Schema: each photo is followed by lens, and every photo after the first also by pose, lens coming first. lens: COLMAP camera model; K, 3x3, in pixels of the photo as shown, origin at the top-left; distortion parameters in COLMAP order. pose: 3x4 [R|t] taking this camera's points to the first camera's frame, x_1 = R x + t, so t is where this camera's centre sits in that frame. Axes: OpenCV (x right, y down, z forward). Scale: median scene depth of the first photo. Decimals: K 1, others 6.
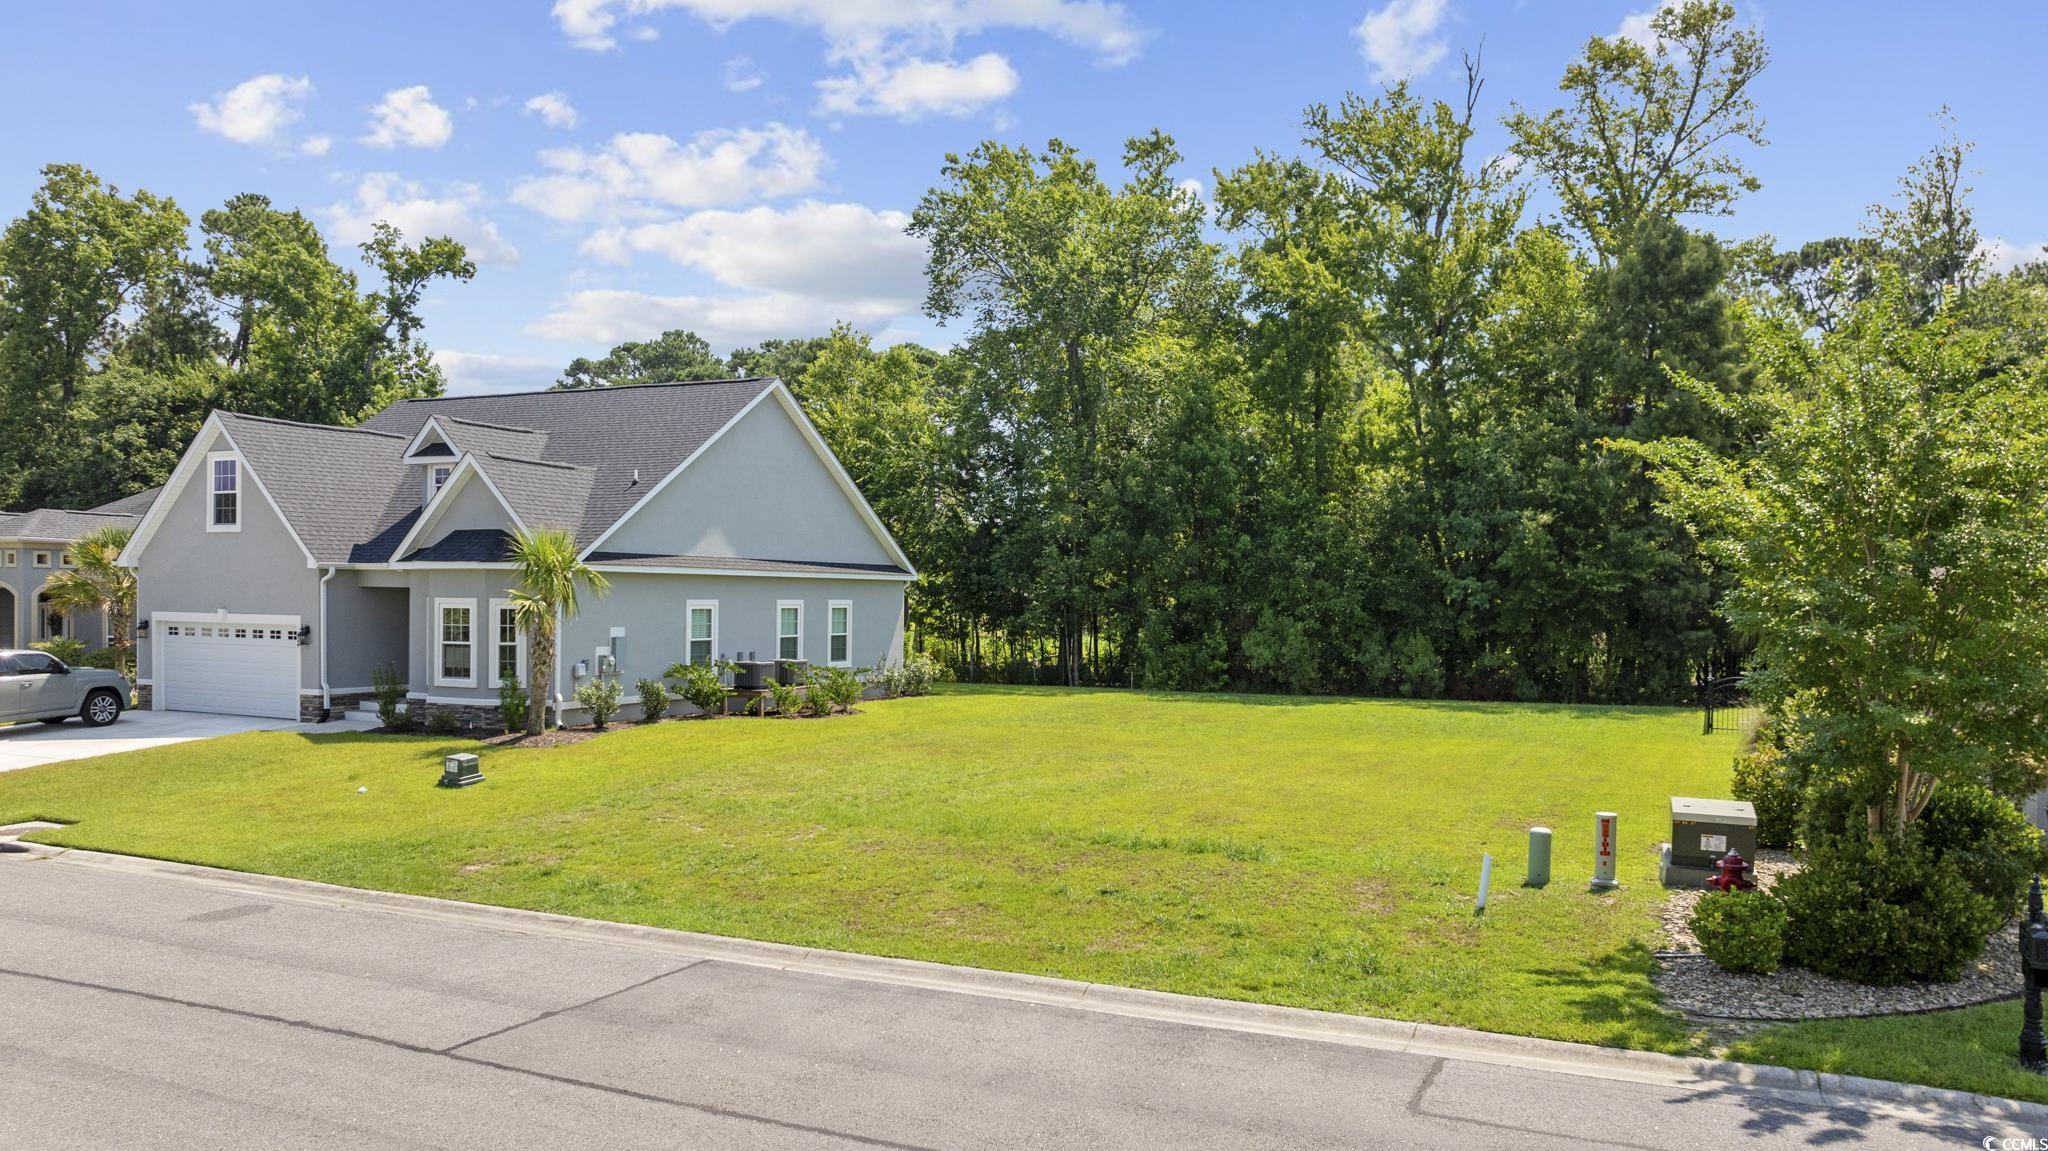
lens RADIAL K [[1449.4, 0, 1000.3], [0, 1449.4, 629.7], [0, 0, 1]] dist [-0.025121, 0.007517]
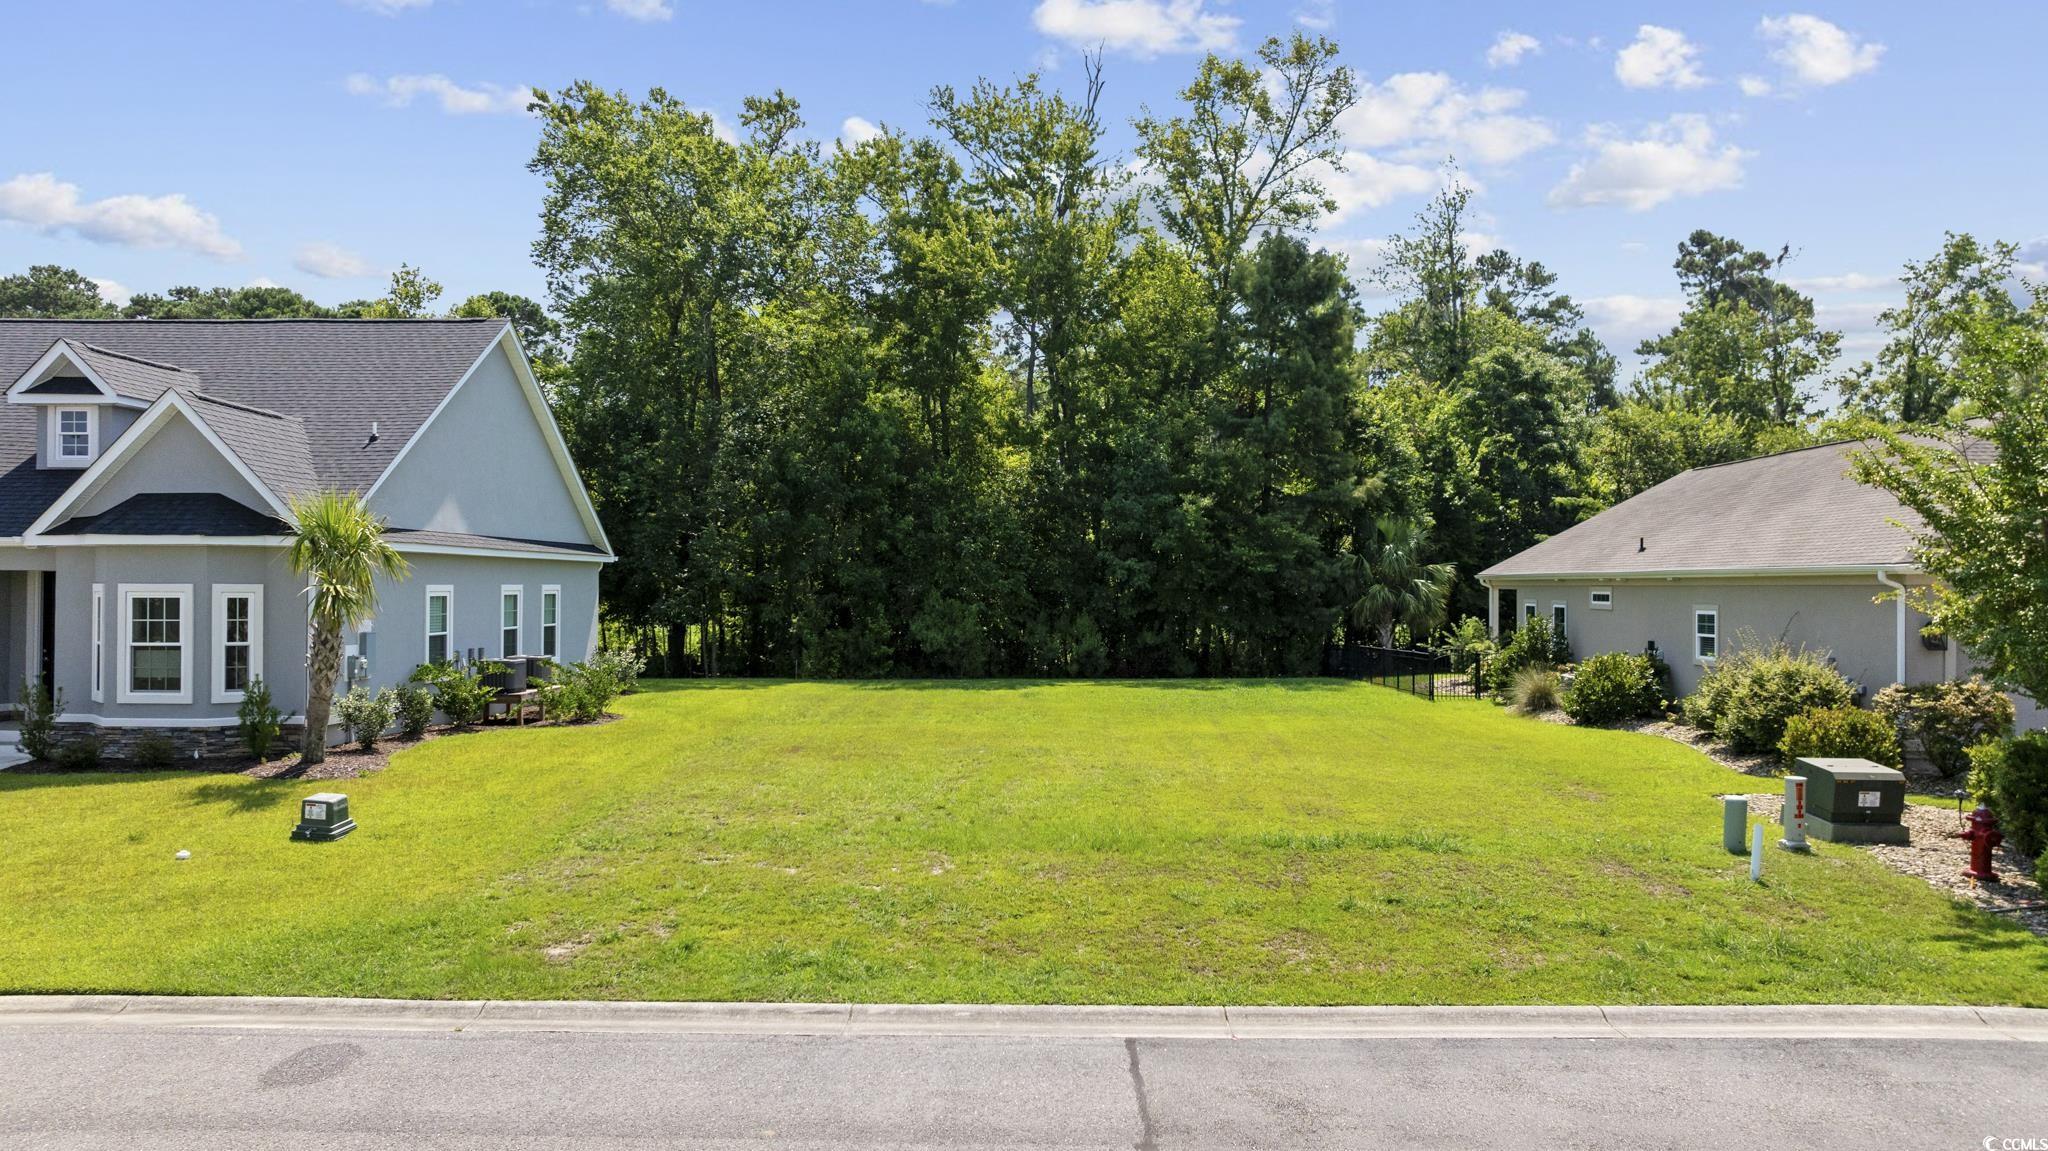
lens RADIAL K [[1449.4, 0, 1020.9], [0, 1449.4, 572.8], [0, 0, 1]] dist [-0.025121, 0.007517]
pose [[0.914950, -0.004575, 0.403541, -0.196603], [0.016365, 0.999534, -0.025773, -0.000924], [-0.403235, 0.030185, 0.914599, 0.106066]]
